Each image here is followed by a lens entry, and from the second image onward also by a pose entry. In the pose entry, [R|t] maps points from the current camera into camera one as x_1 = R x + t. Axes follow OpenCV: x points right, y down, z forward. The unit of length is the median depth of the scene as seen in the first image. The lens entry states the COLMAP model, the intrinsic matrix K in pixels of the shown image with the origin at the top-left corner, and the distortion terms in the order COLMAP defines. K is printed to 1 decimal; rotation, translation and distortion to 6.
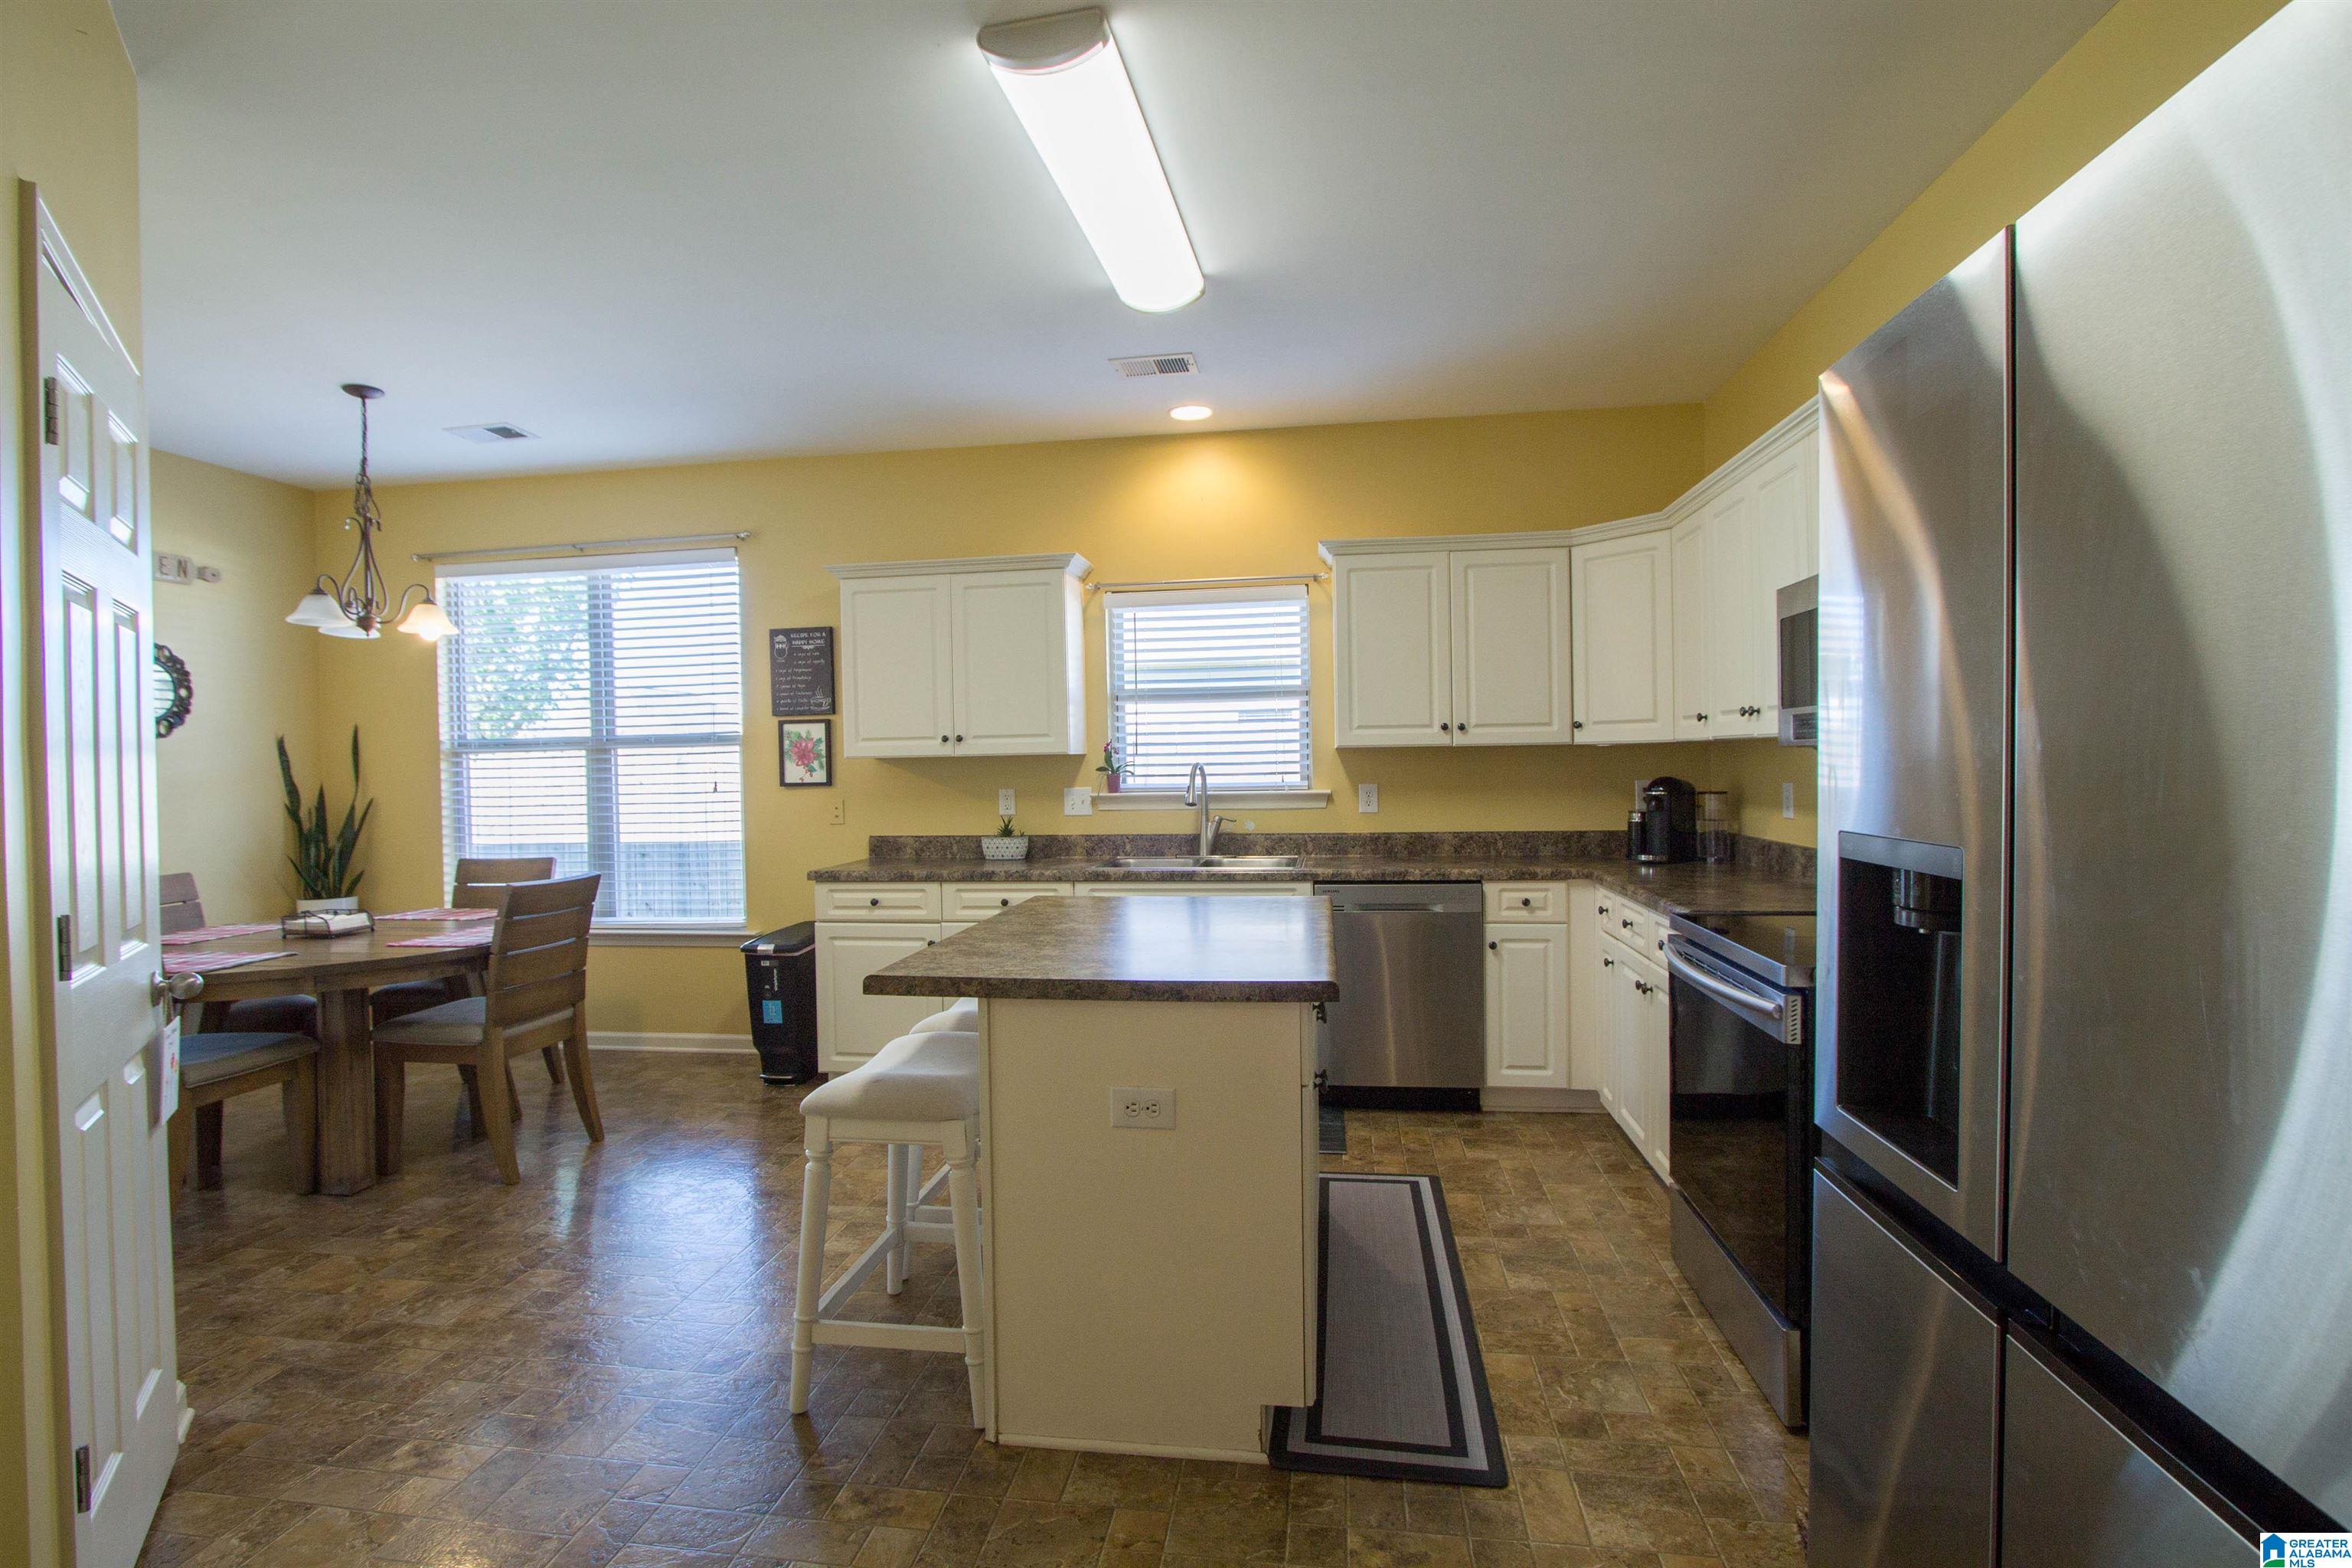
lens RADIAL K [[1110.1, 0, 1169.9], [0, 1110.1, 774.7], [0, 0, 1]] dist [-0.013522, 0.000556]
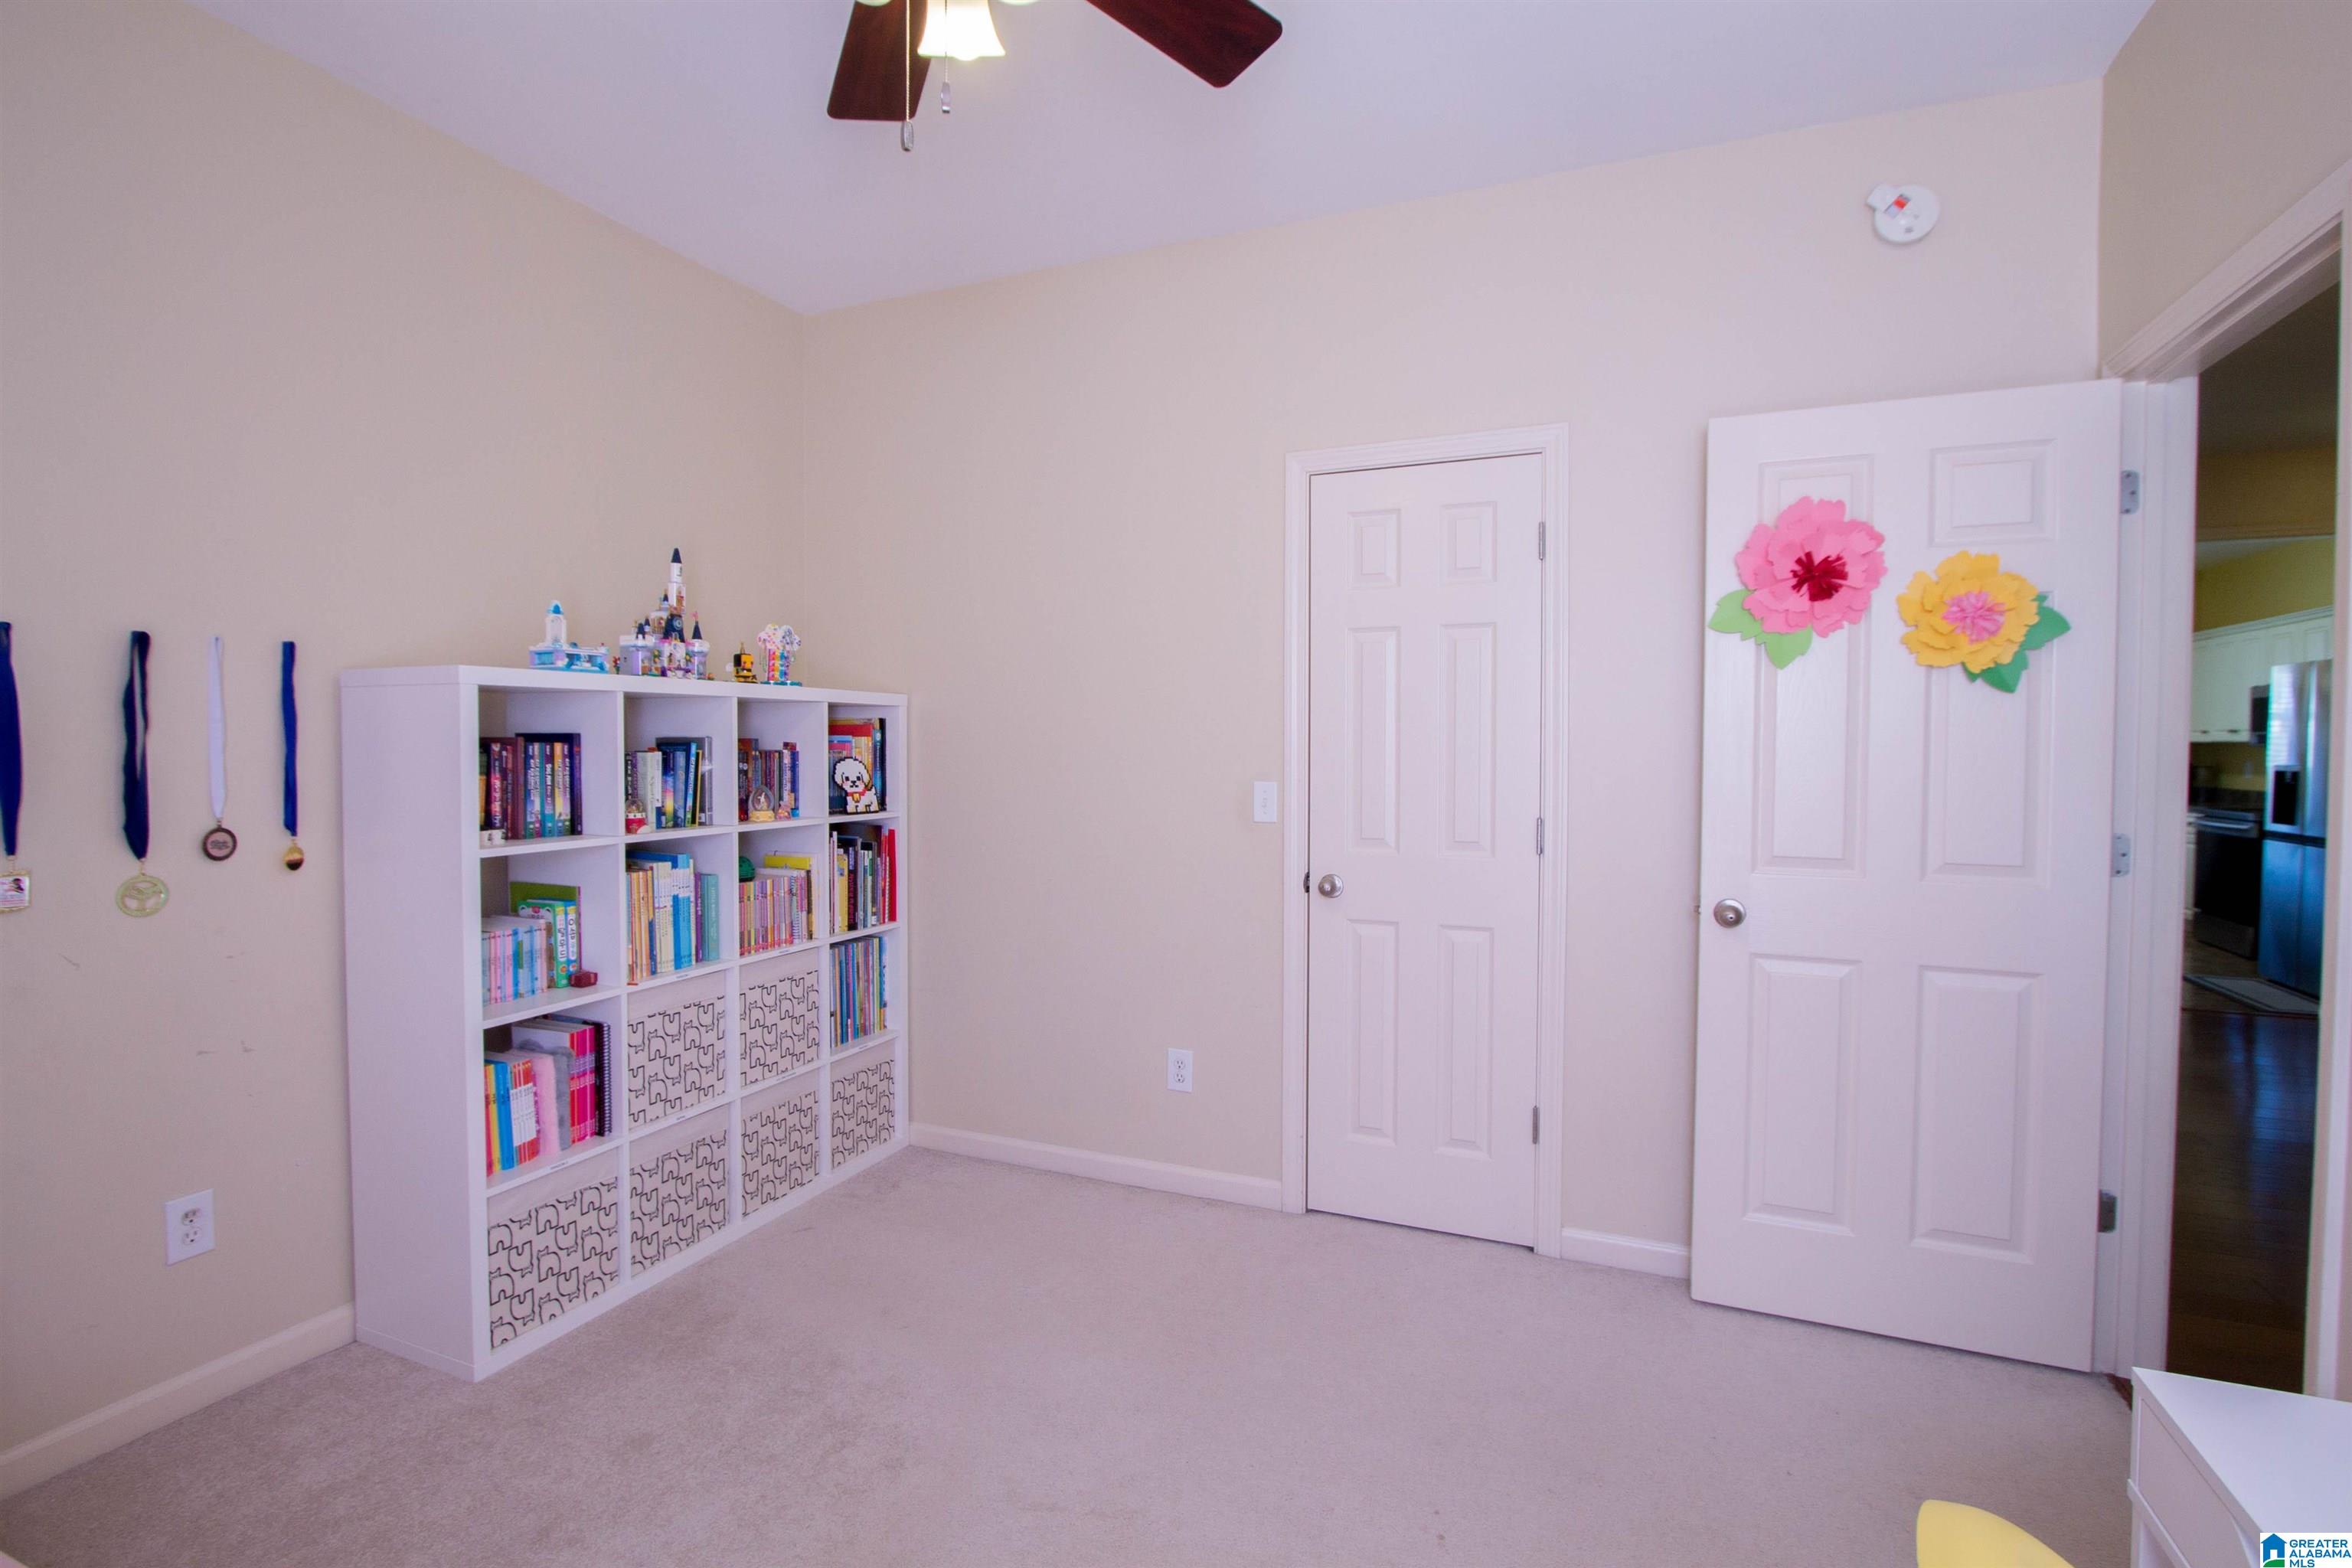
lens RADIAL K [[1110.1, 0, 1179.3], [0, 1110.1, 780.6], [0, 0, 1]] dist [-0.013522, 0.000556]
pose [[0.969933, 0.023656, -0.242220, -1.311030], [-0.018170, 0.999526, 0.024859, 0.038296], [0.242694, -0.019711, 0.969903, -2.192437]]
